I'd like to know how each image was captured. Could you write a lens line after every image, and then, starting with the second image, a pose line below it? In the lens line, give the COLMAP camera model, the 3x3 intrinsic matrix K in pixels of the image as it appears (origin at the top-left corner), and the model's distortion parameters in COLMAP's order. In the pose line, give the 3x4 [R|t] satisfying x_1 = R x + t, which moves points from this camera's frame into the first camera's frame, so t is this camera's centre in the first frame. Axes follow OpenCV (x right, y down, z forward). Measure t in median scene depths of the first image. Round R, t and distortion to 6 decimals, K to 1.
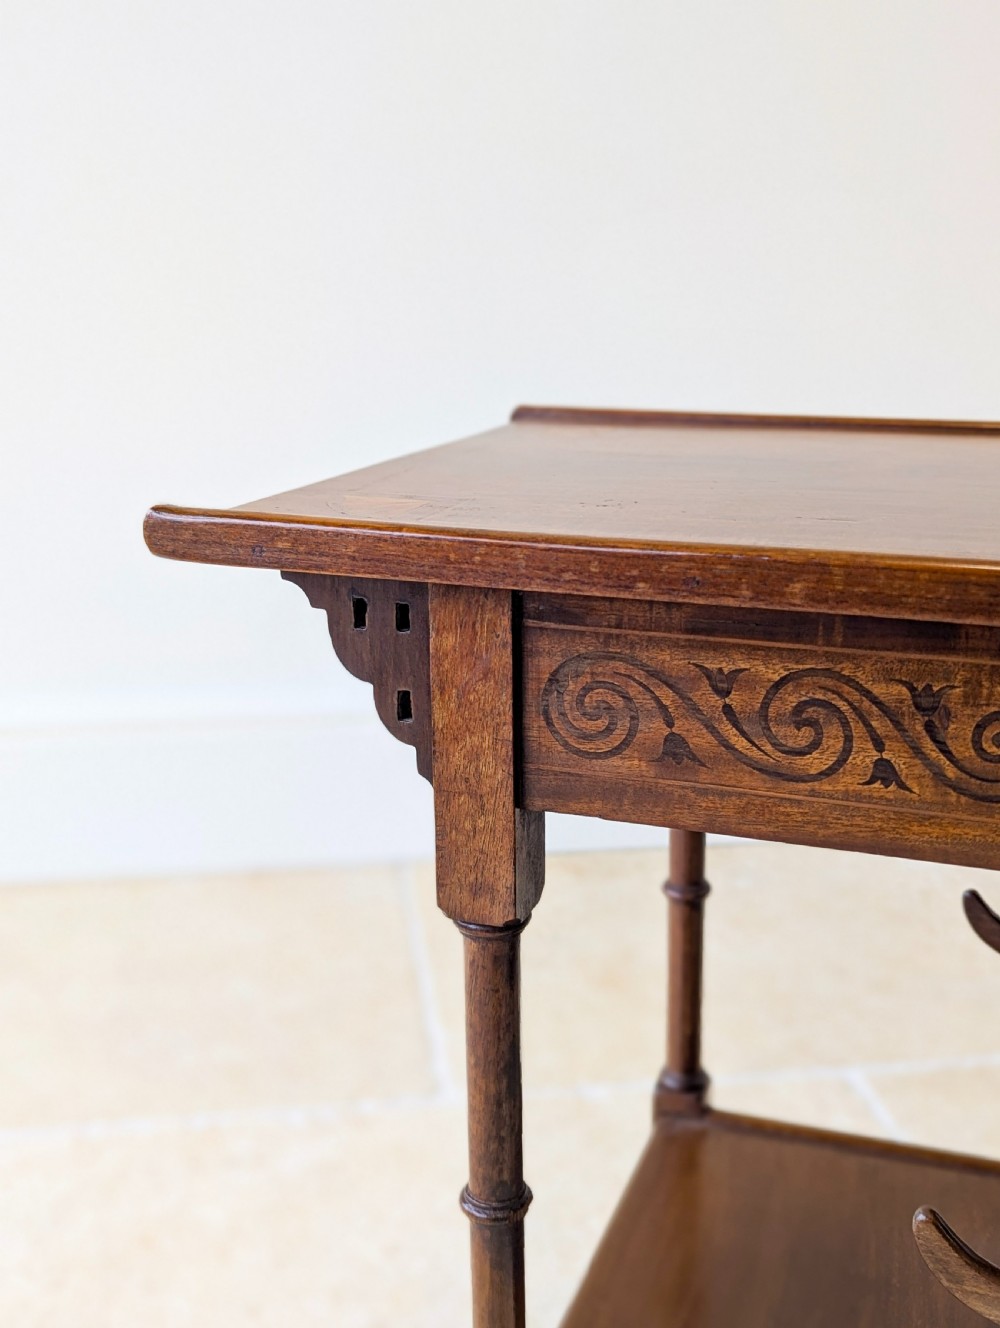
lens RADIAL K [[1407.3, 0, 522.1], [0, 1407.3, 678.2], [0, 0, 1]] dist [0.051909, 0.005090]
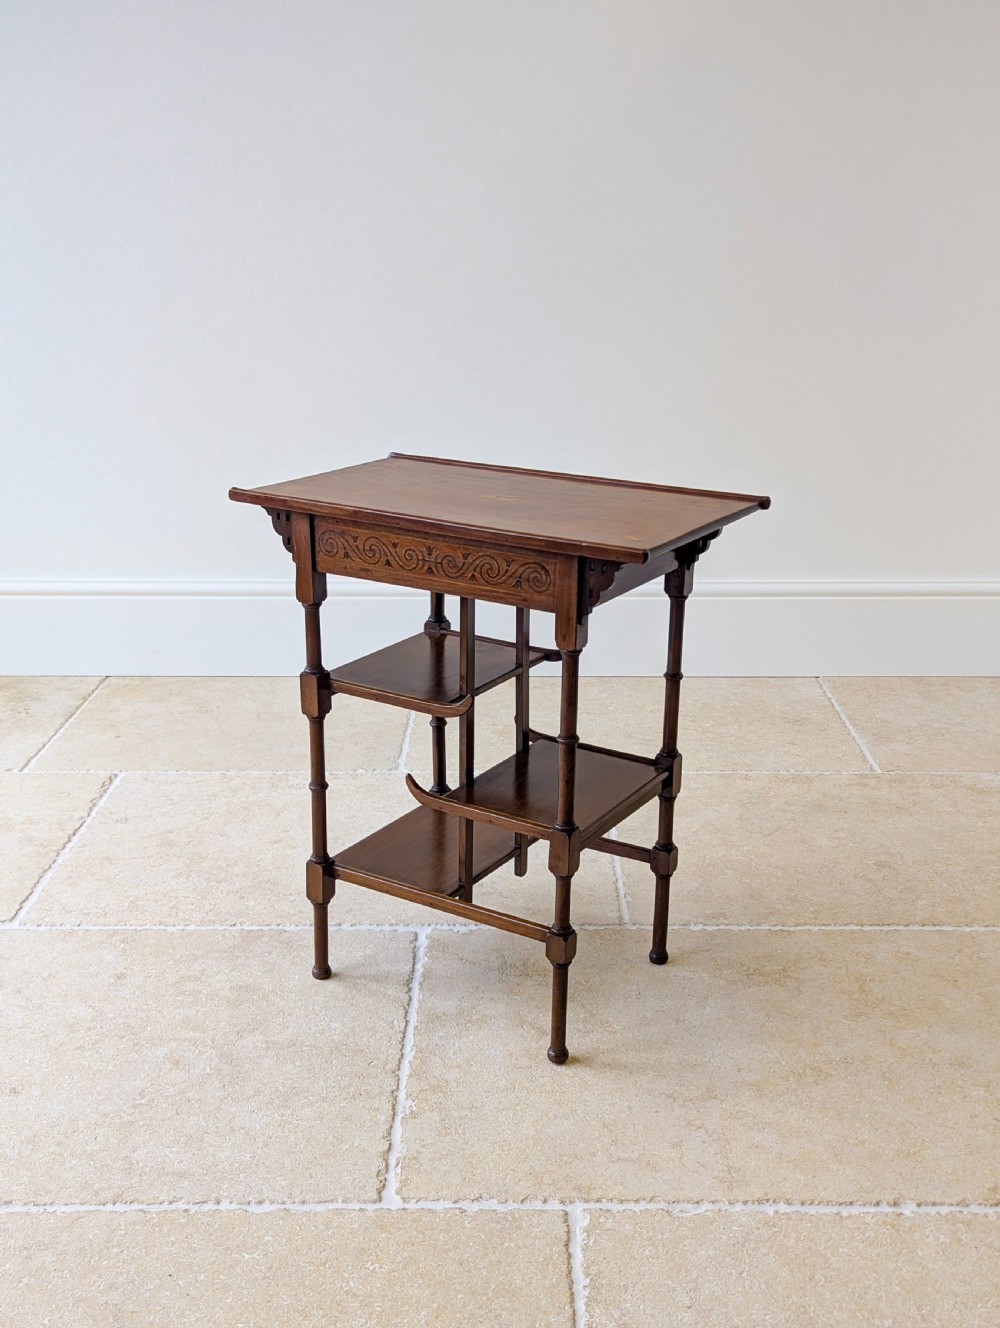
lens RADIAL K [[1411.9, 0, 506.6], [0, 1411.9, 661.1], [0, 0, 1]] dist [0.057402, -0.002996]
pose [[0.982753, 0.084851, -0.164308, 1.239944], [-0.082023, 0.996343, 0.023934, 0.215691], [0.165738, -0.010044, 0.986119, -2.885961]]
